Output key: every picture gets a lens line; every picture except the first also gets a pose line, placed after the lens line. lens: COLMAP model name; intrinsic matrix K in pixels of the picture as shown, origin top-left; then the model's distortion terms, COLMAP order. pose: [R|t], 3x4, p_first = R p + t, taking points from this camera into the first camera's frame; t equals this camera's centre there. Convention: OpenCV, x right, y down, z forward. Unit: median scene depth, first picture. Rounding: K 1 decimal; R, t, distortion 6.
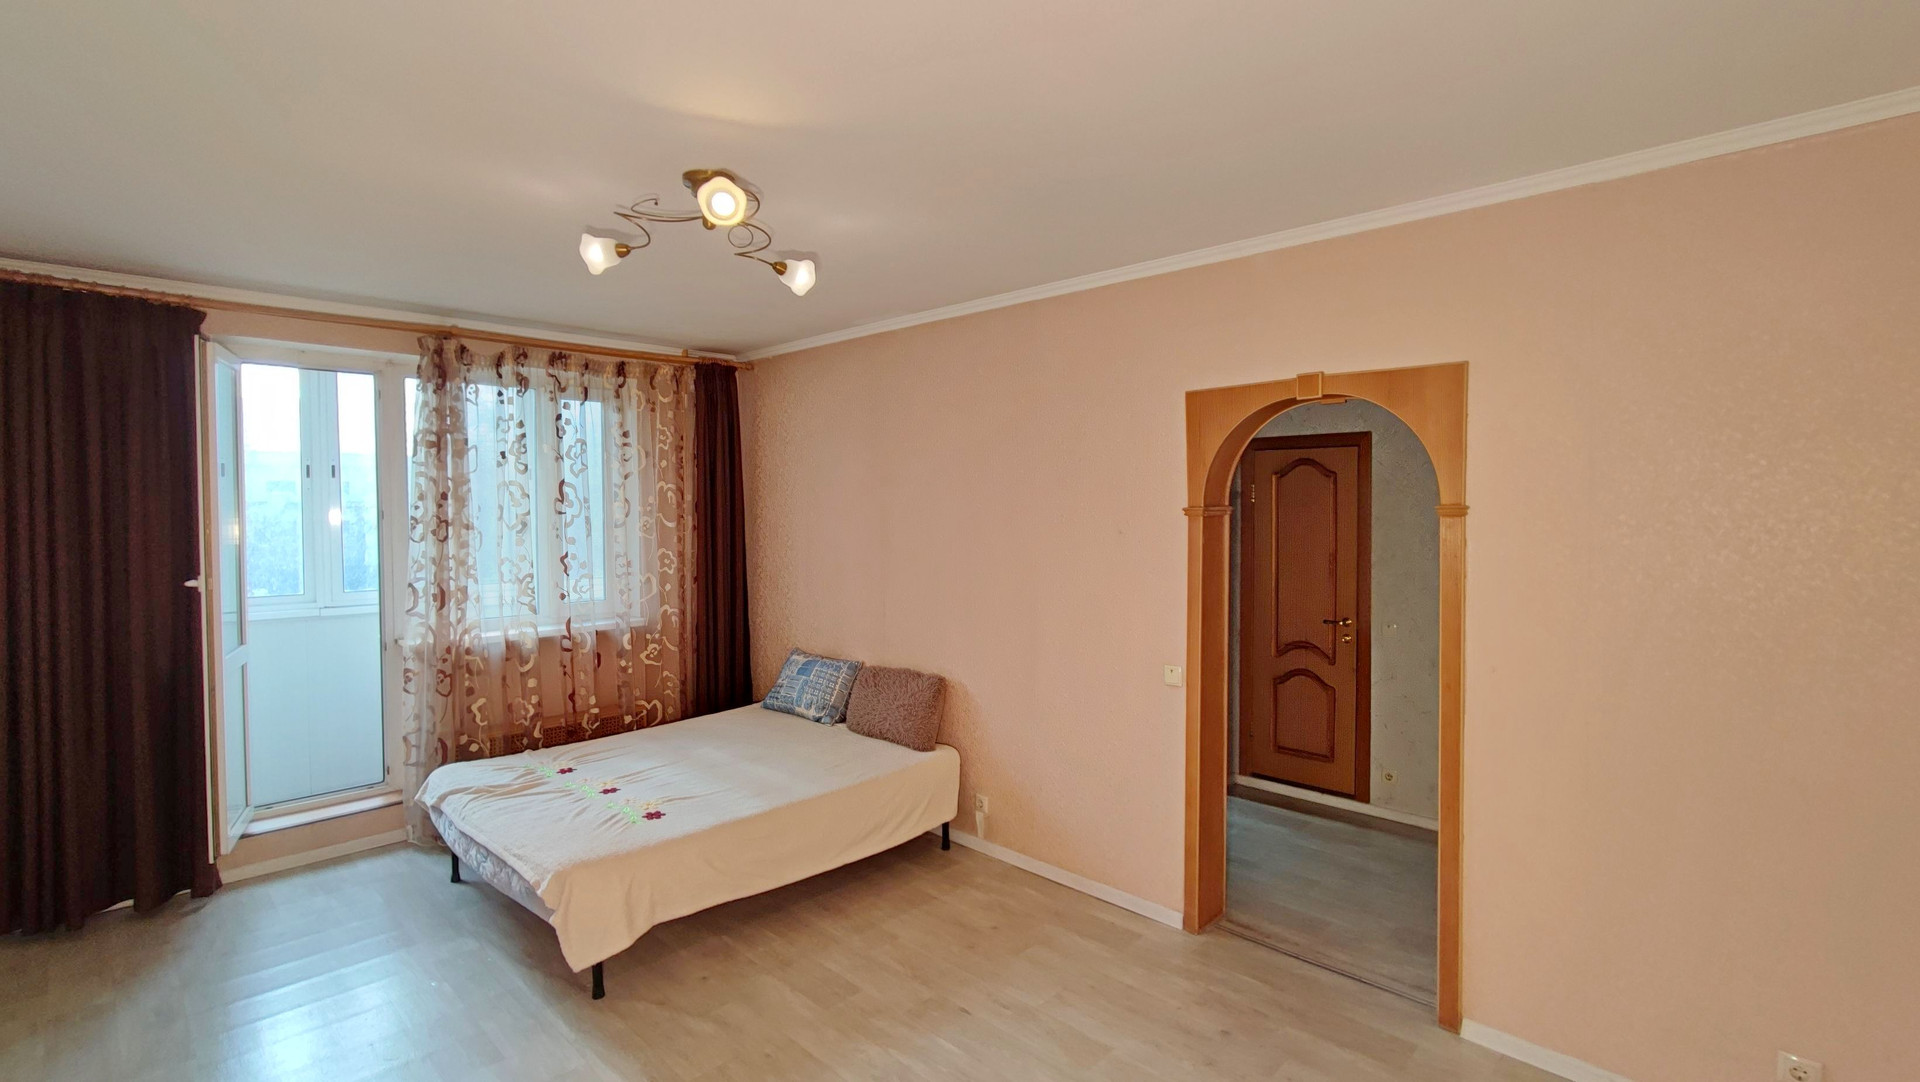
lens RADIAL K [[873.6, 0, 965.0], [0, 873.6, 530.1], [0, 0, 1]] dist [-0.000453, -0.000043]
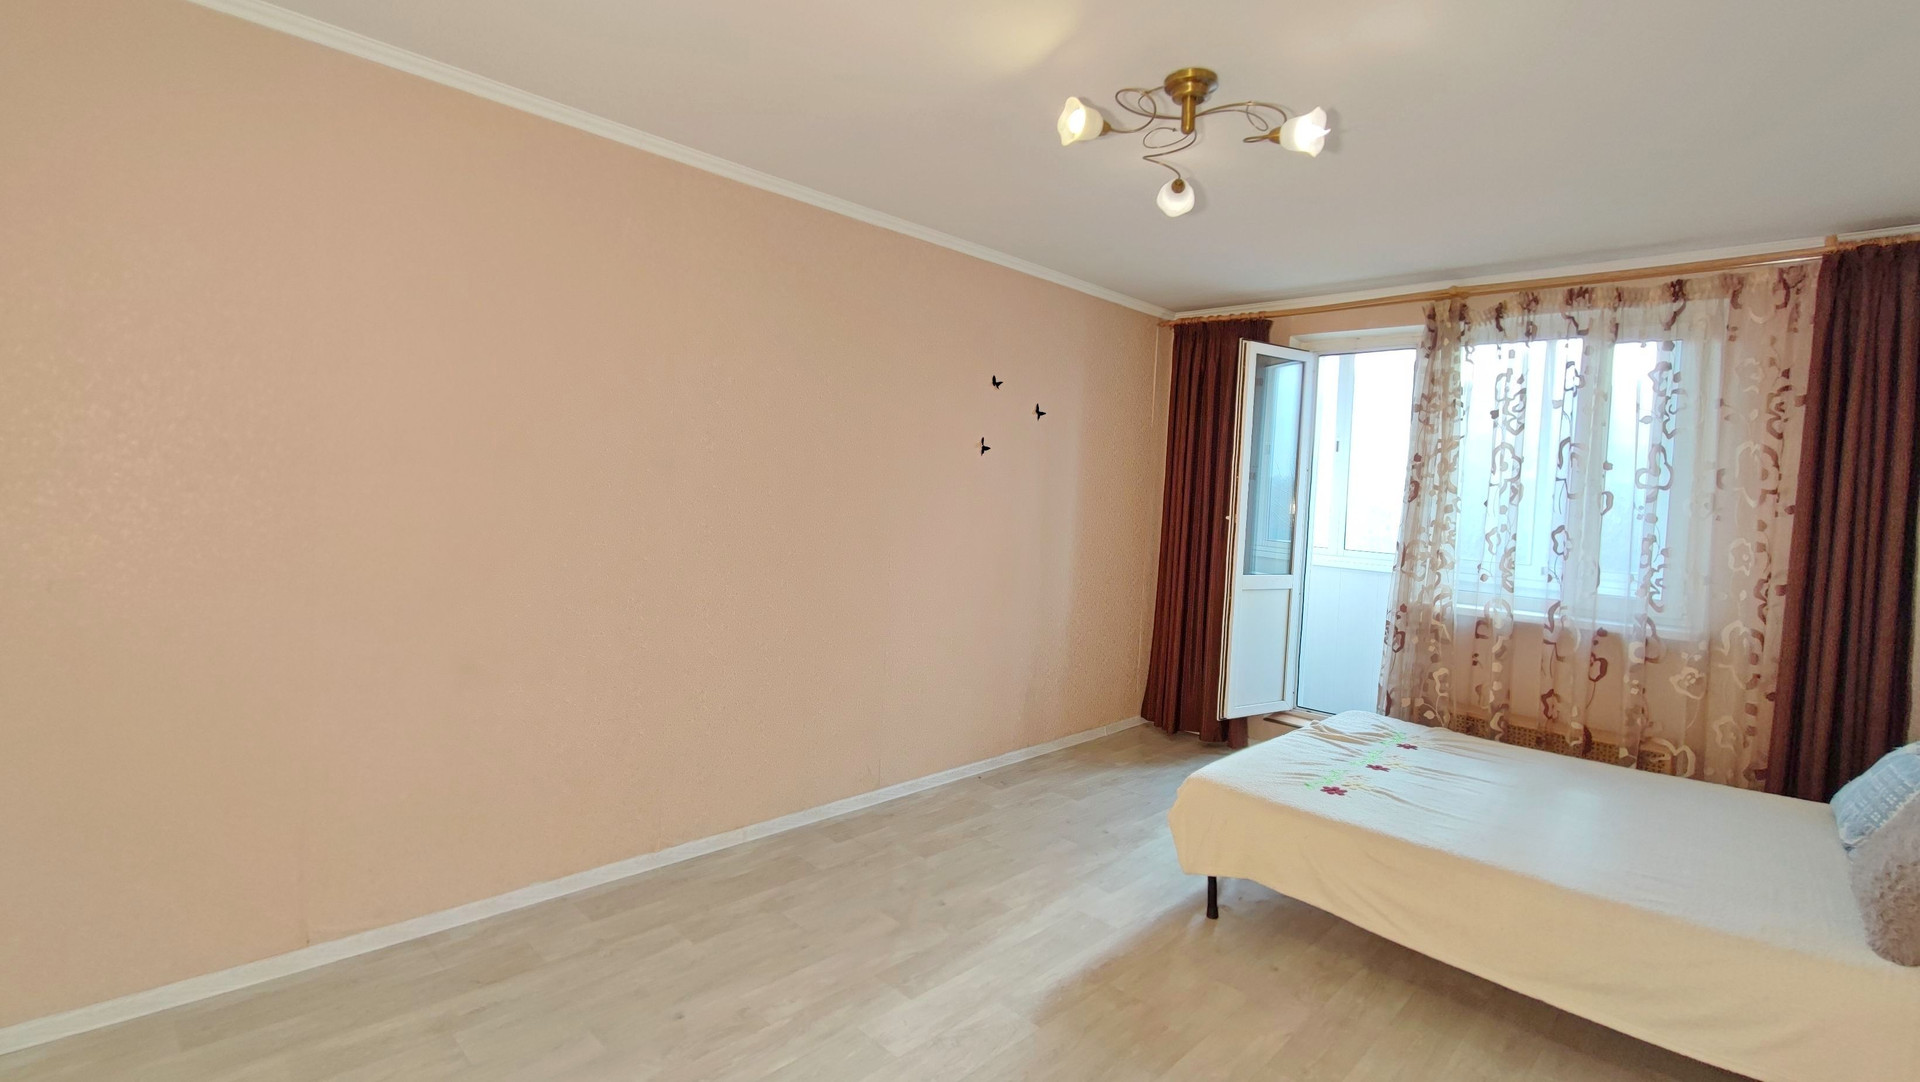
lens RADIAL K [[873.6, 0, 965.0], [0, 873.6, 530.1], [0, 0, 1]] dist [-0.000453, -0.000043]
pose [[0.006013, 0.055549, -0.998438, 0.389077], [-0.073898, 0.995751, 0.054954, 0.025343], [0.997248, 0.073452, 0.010092, 0.435322]]
